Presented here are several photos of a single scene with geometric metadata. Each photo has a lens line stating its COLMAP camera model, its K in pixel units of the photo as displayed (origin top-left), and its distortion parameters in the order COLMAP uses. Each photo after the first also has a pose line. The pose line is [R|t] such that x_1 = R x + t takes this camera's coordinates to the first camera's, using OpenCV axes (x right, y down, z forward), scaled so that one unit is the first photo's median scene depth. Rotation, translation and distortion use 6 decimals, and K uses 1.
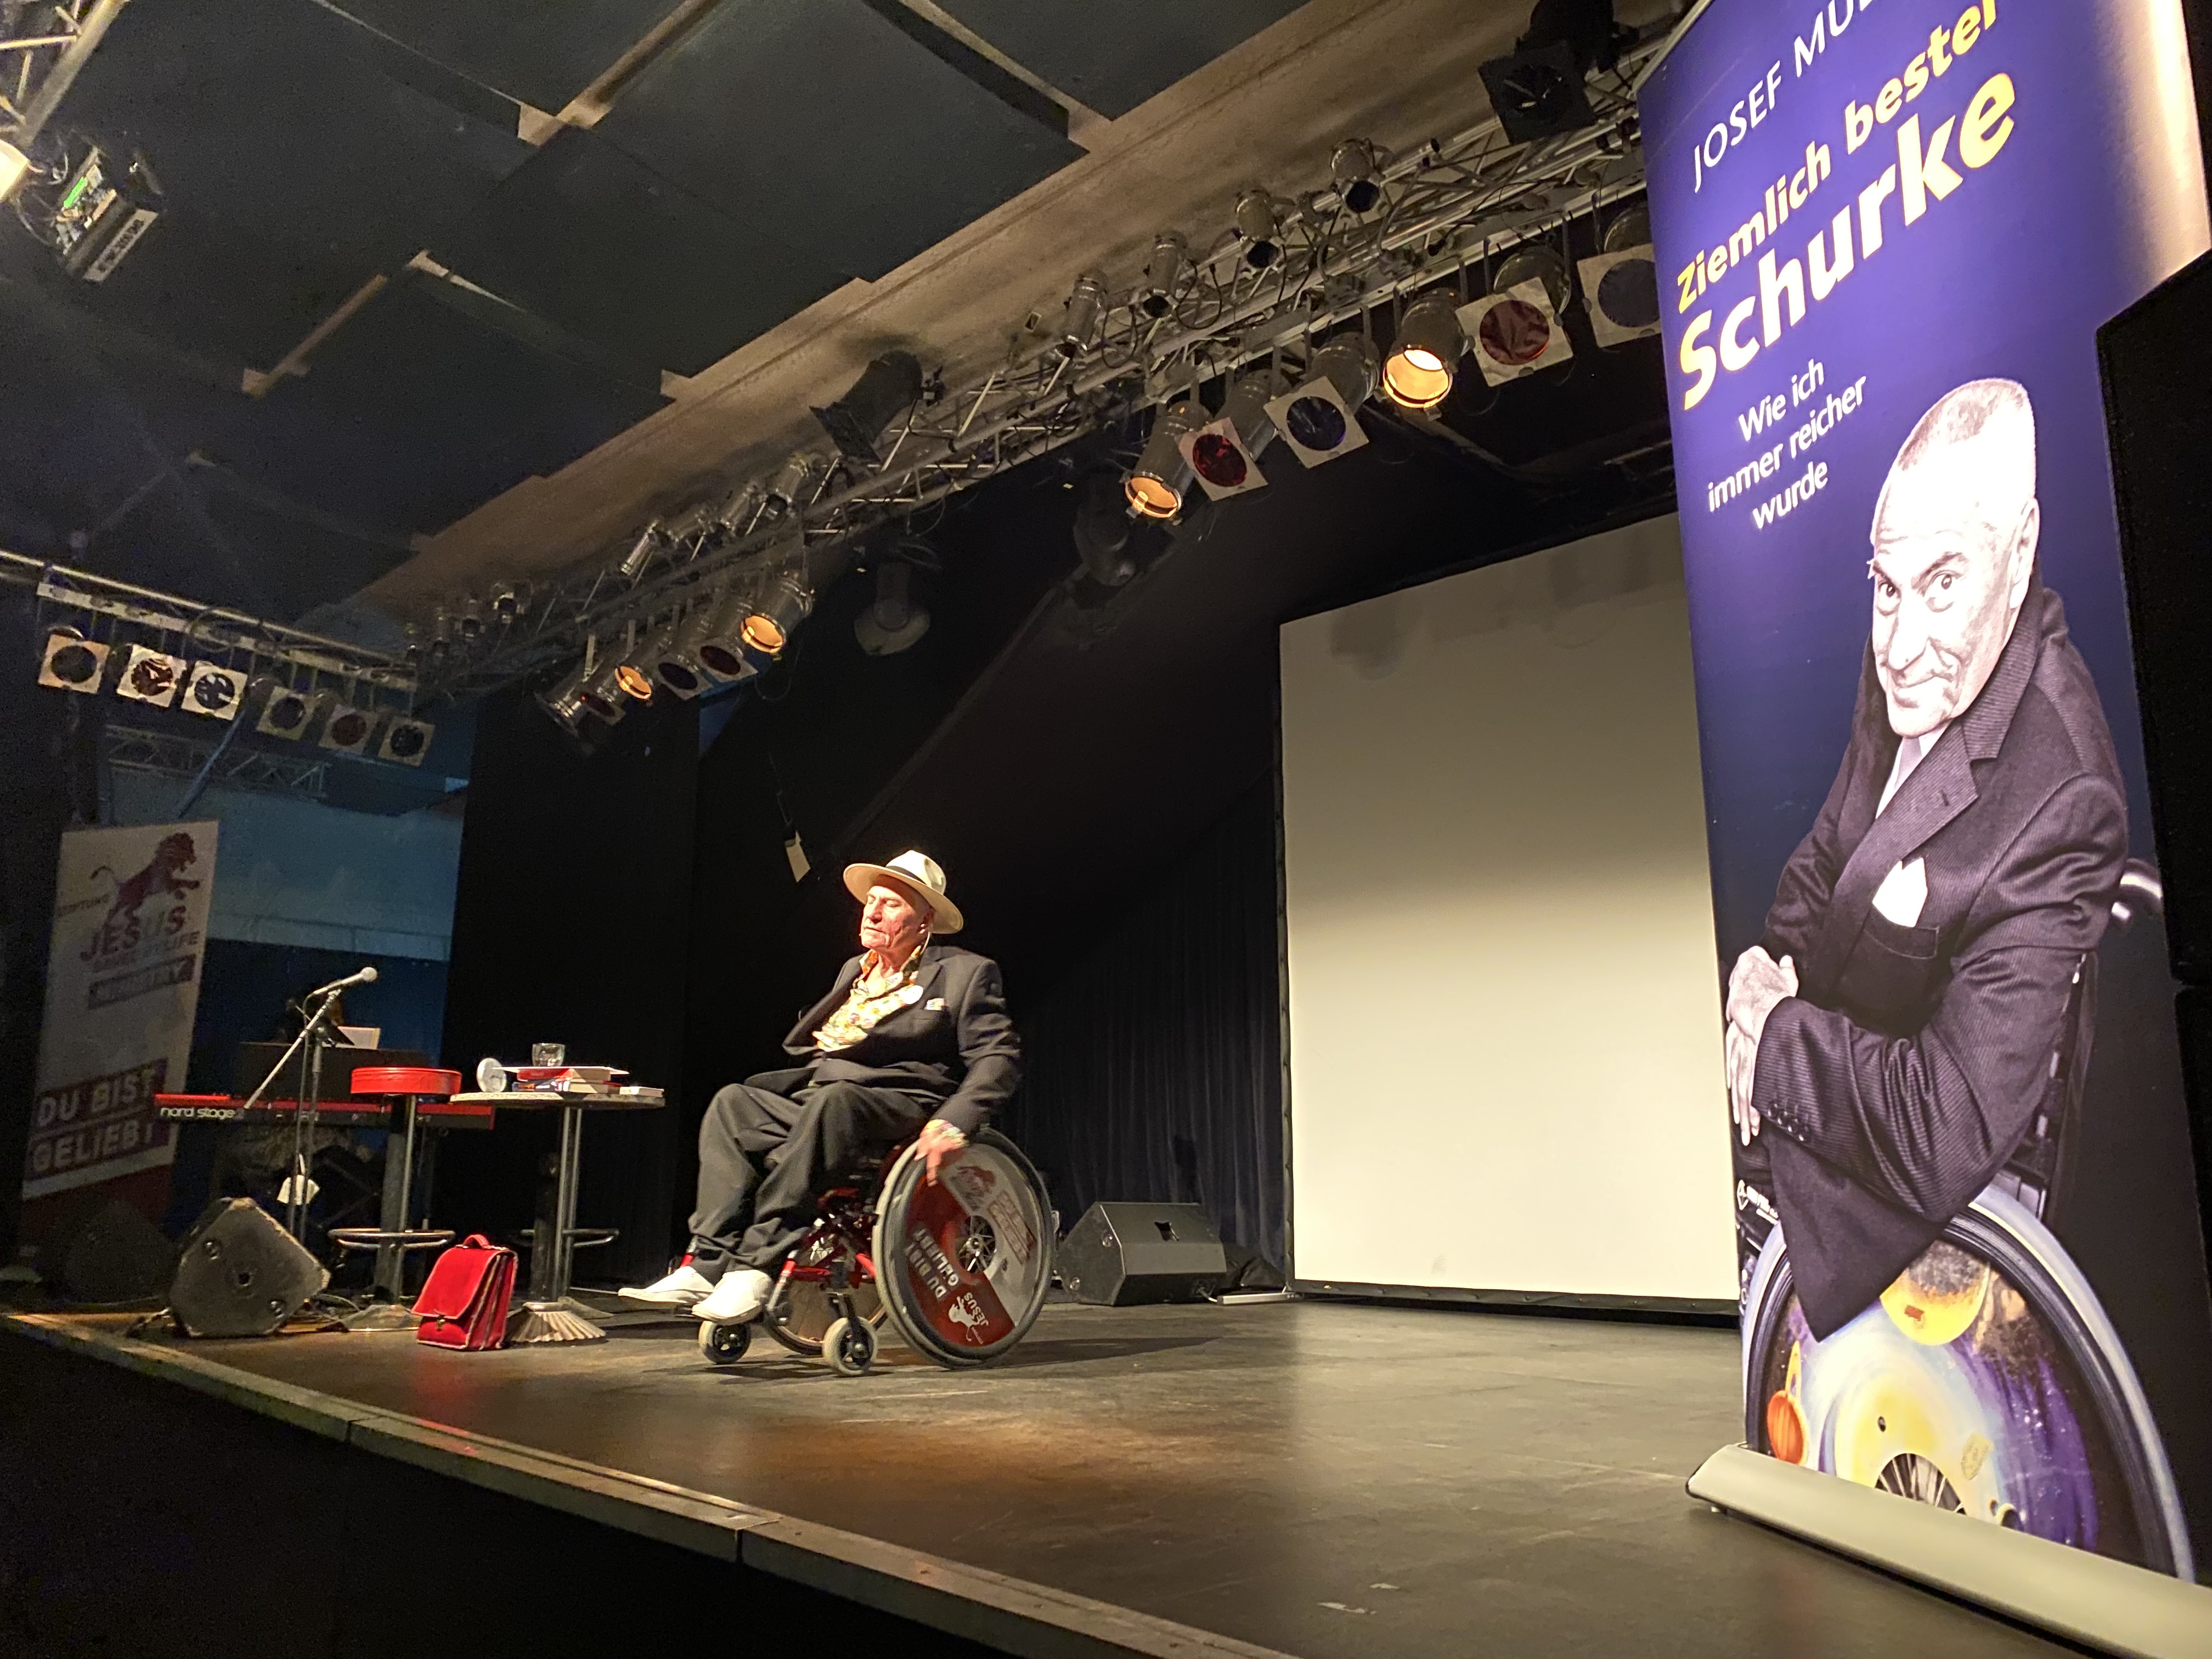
lens RADIAL K [[1652.4, 0, 1105.8], [0, 1652.4, 864.0], [0, 0, 1]] dist [0.011747, 0.003133]
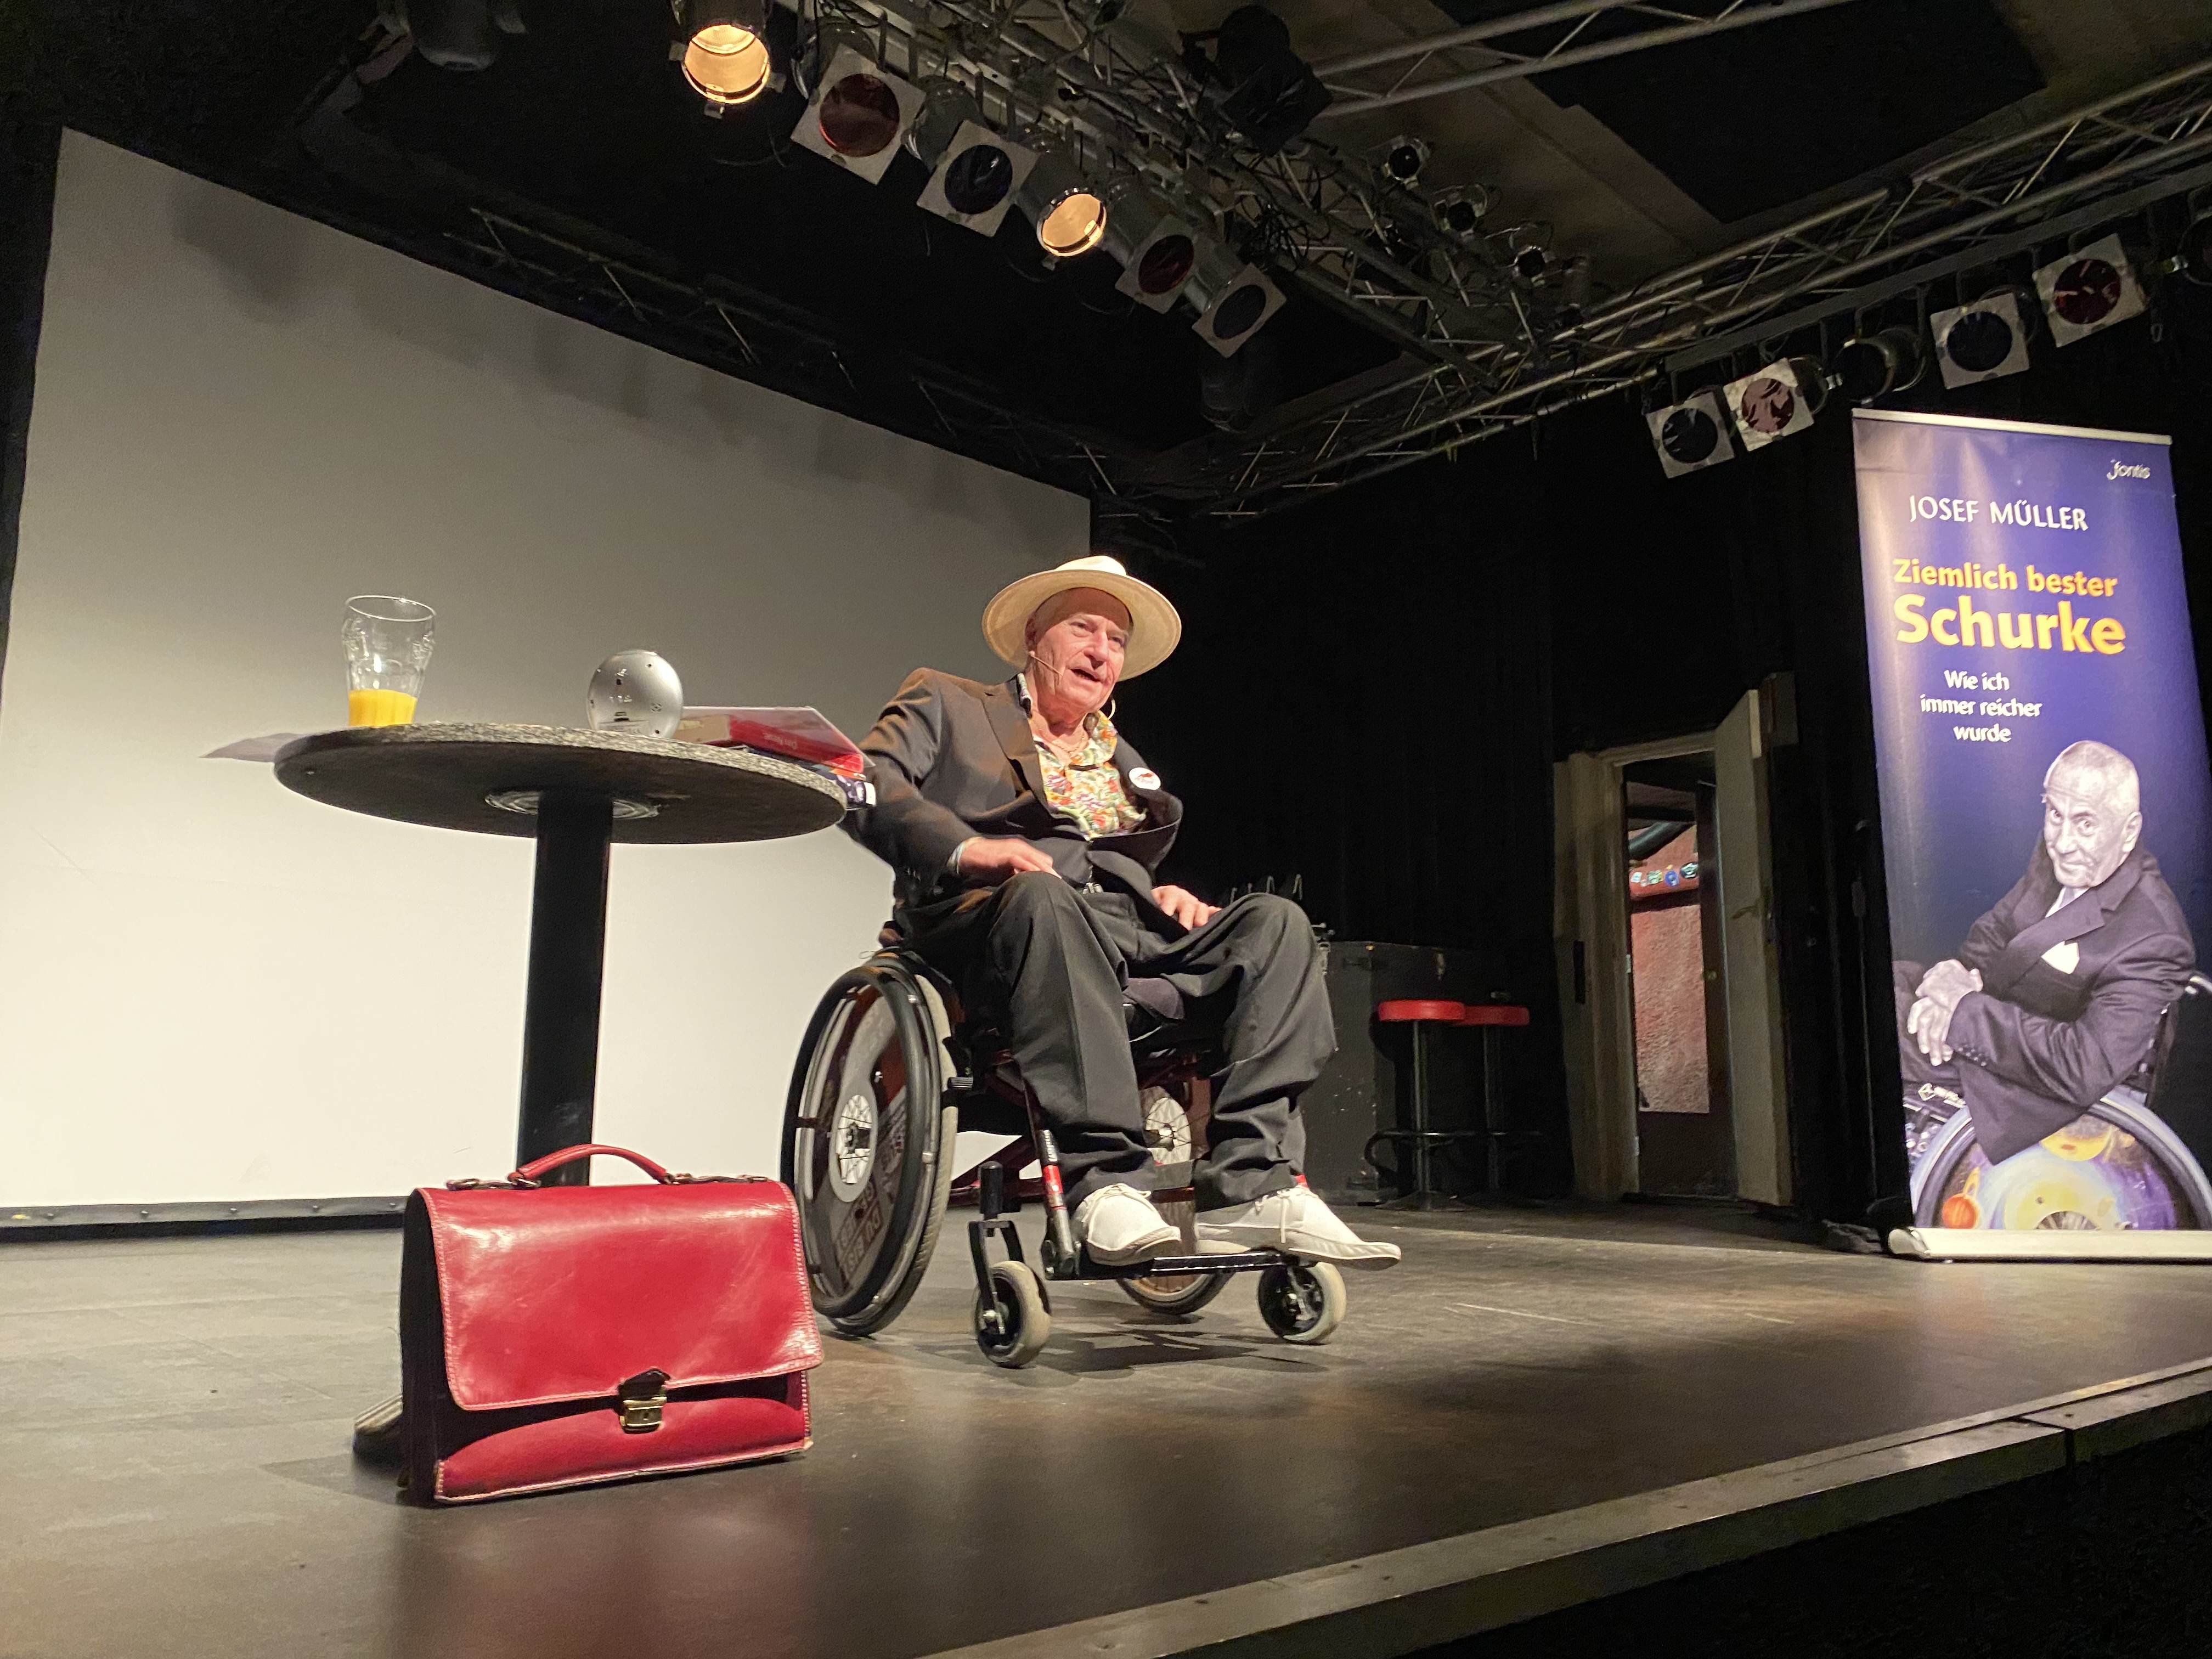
lens RADIAL K [[1687.0, 0, 1105.0], [0, 1687.0, 859.5], [0, 0, 1]] dist [0.039259, -0.044278]
pose [[0.034832, 0.145864, 0.988691, -1.747523], [-0.210024, 0.968268, -0.135451, 0.451331], [-0.977075, -0.202931, 0.064362, 2.071968]]
